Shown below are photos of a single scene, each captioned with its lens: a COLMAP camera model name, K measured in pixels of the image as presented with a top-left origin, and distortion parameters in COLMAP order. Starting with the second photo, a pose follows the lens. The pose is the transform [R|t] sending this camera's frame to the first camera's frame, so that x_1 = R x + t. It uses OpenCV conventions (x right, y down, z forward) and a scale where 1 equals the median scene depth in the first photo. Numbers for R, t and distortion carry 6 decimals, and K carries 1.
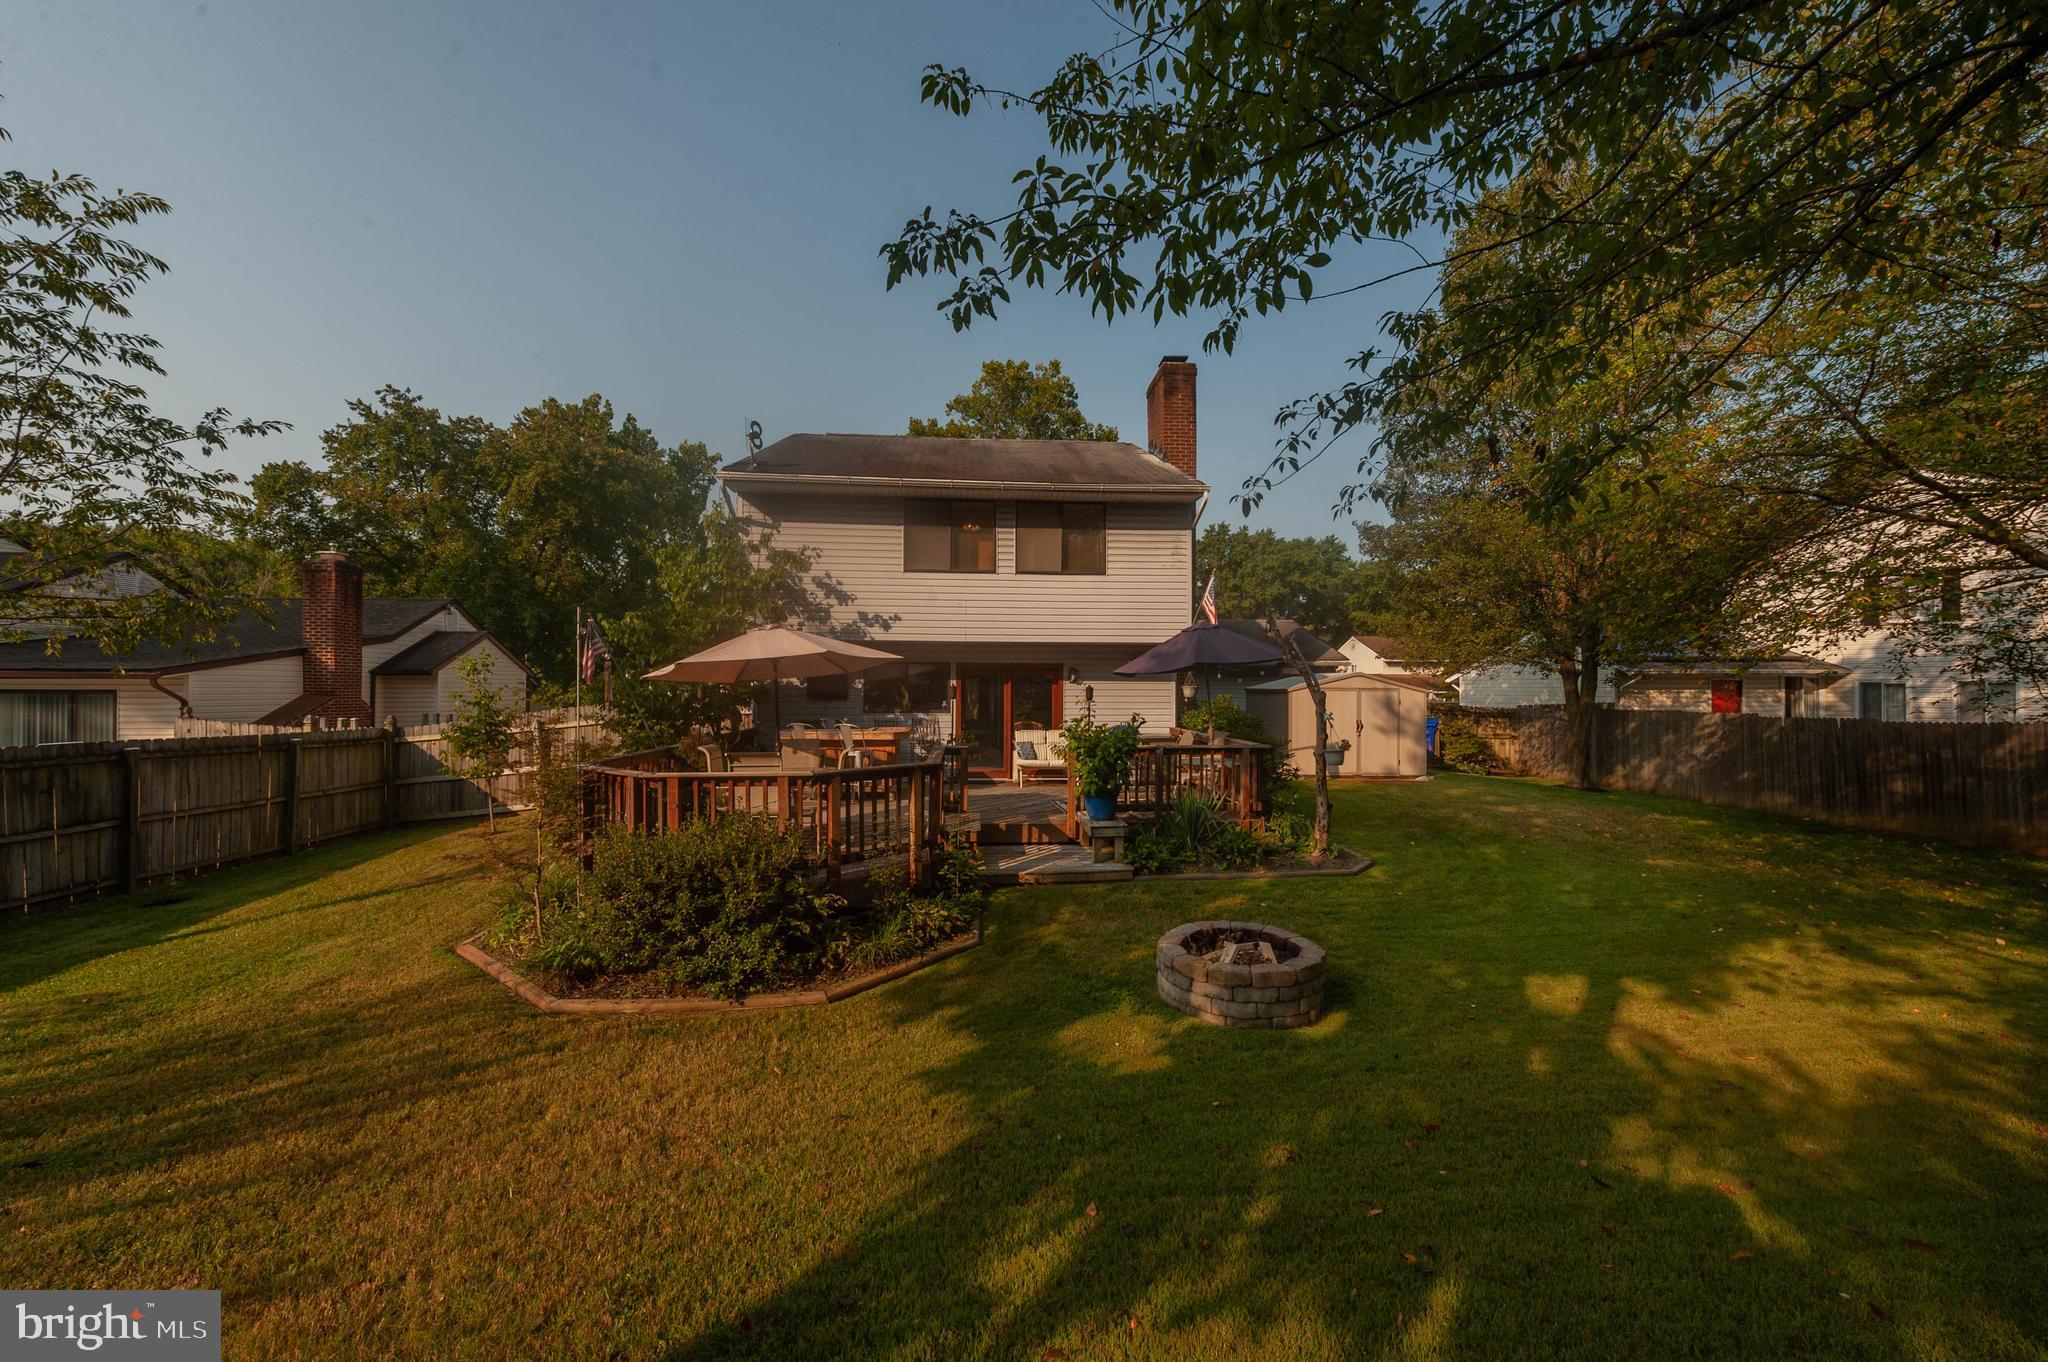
lens RADIAL K [[815.0, 0, 1035.7], [0, 815.0, 685.9], [0, 0, 1]] dist [0.014648, 0.000147]
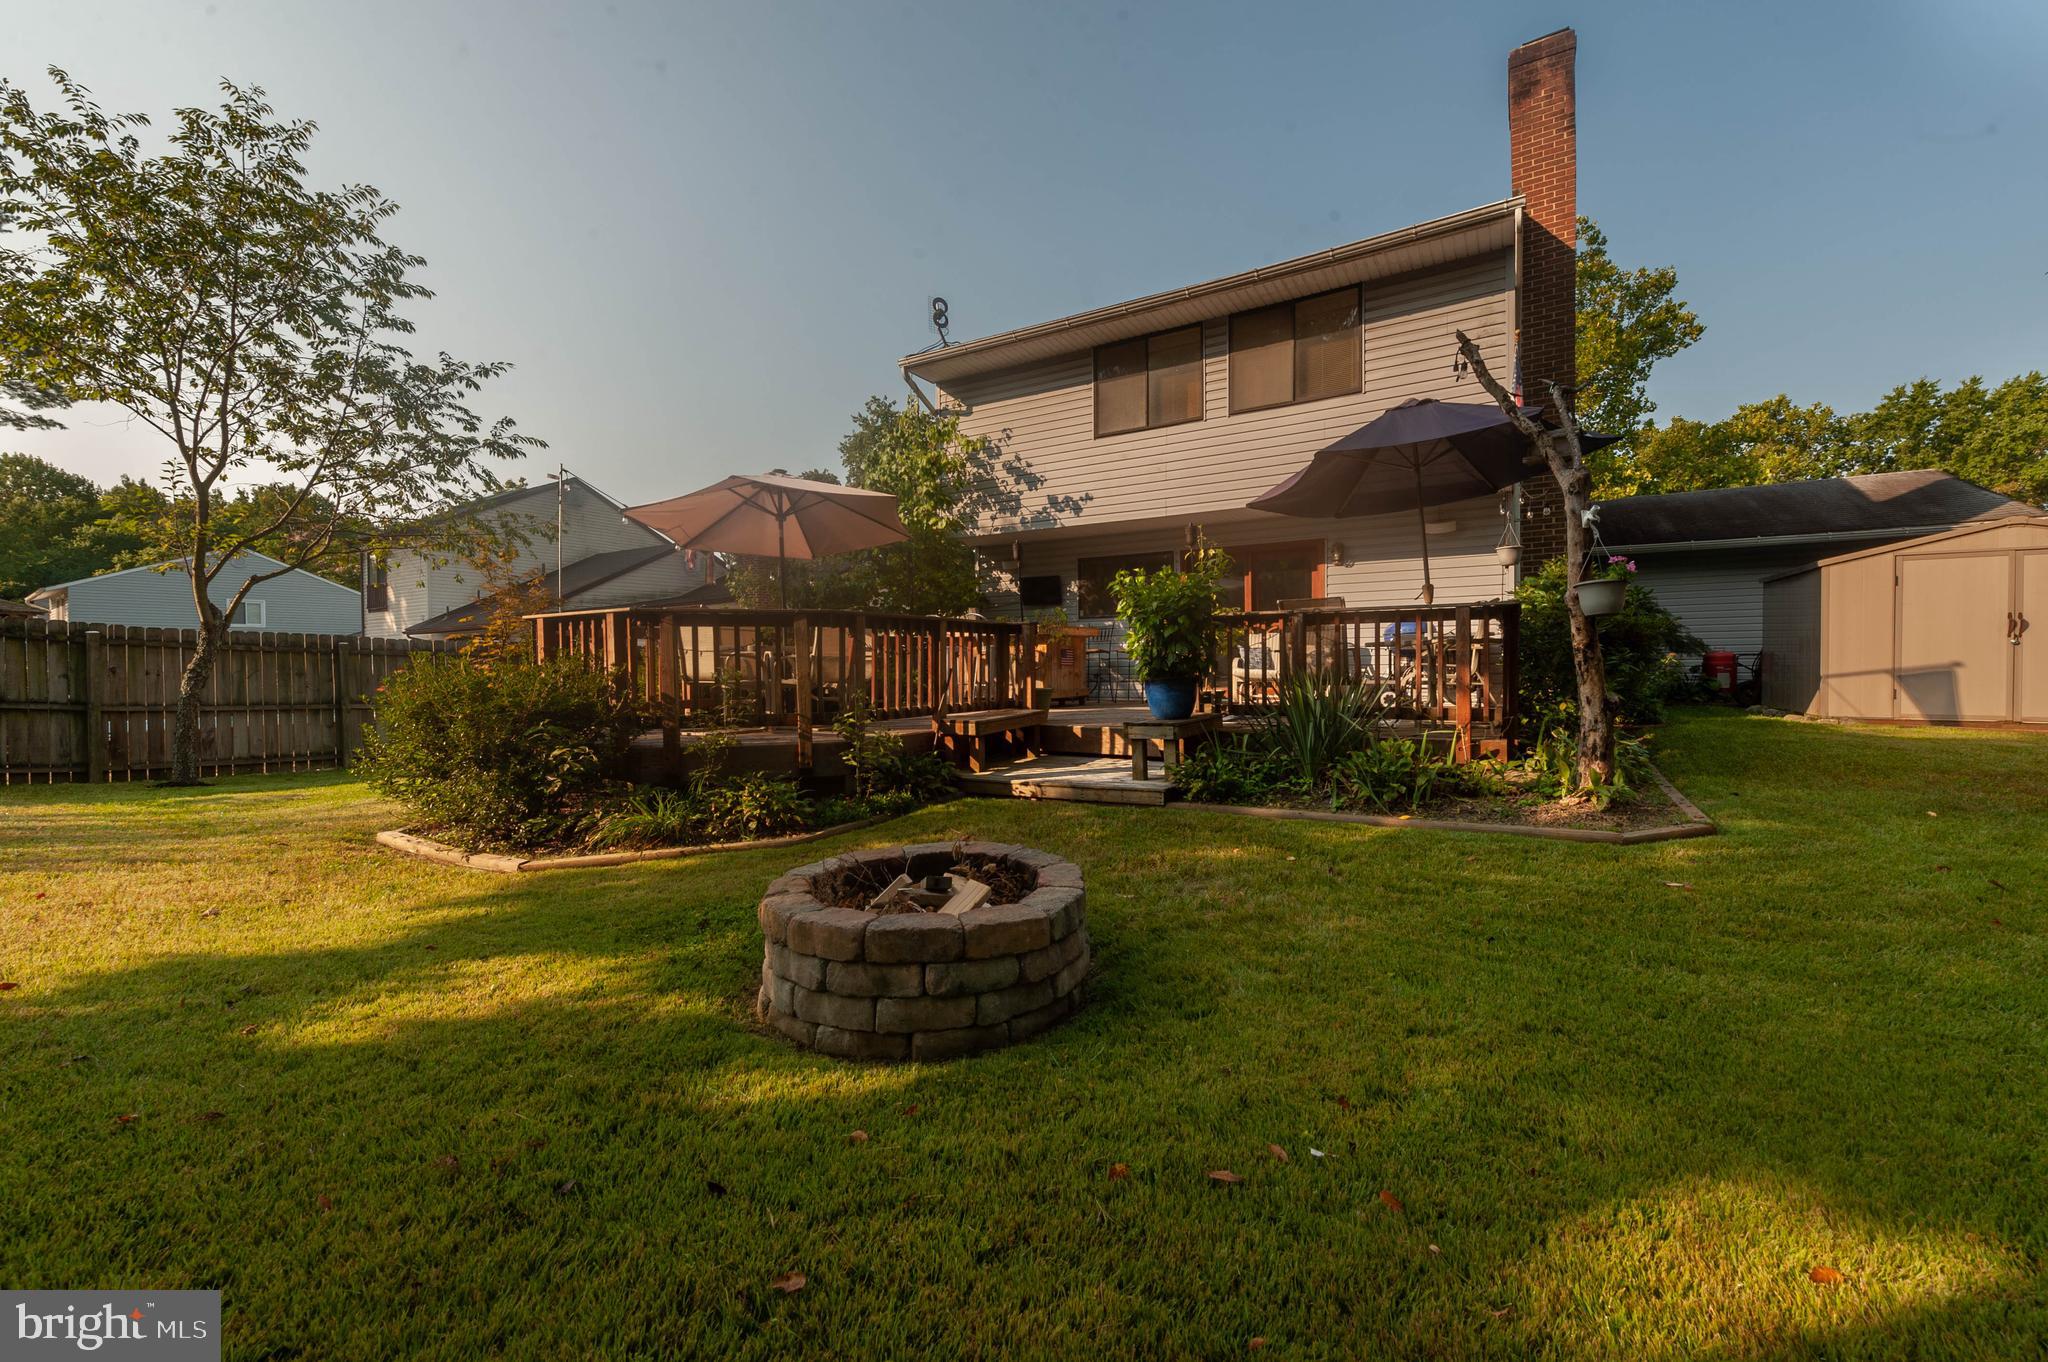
lens RADIAL K [[815.0, 0, 1035.7], [0, 815.0, 685.9], [0, 0, 1]] dist [0.014648, 0.000147]
pose [[0.808408, 0.002972, -0.588615, 0.276040], [0.013893, 0.999612, 0.024129, 0.087694], [0.588459, -0.027684, 0.808053, 0.298189]]
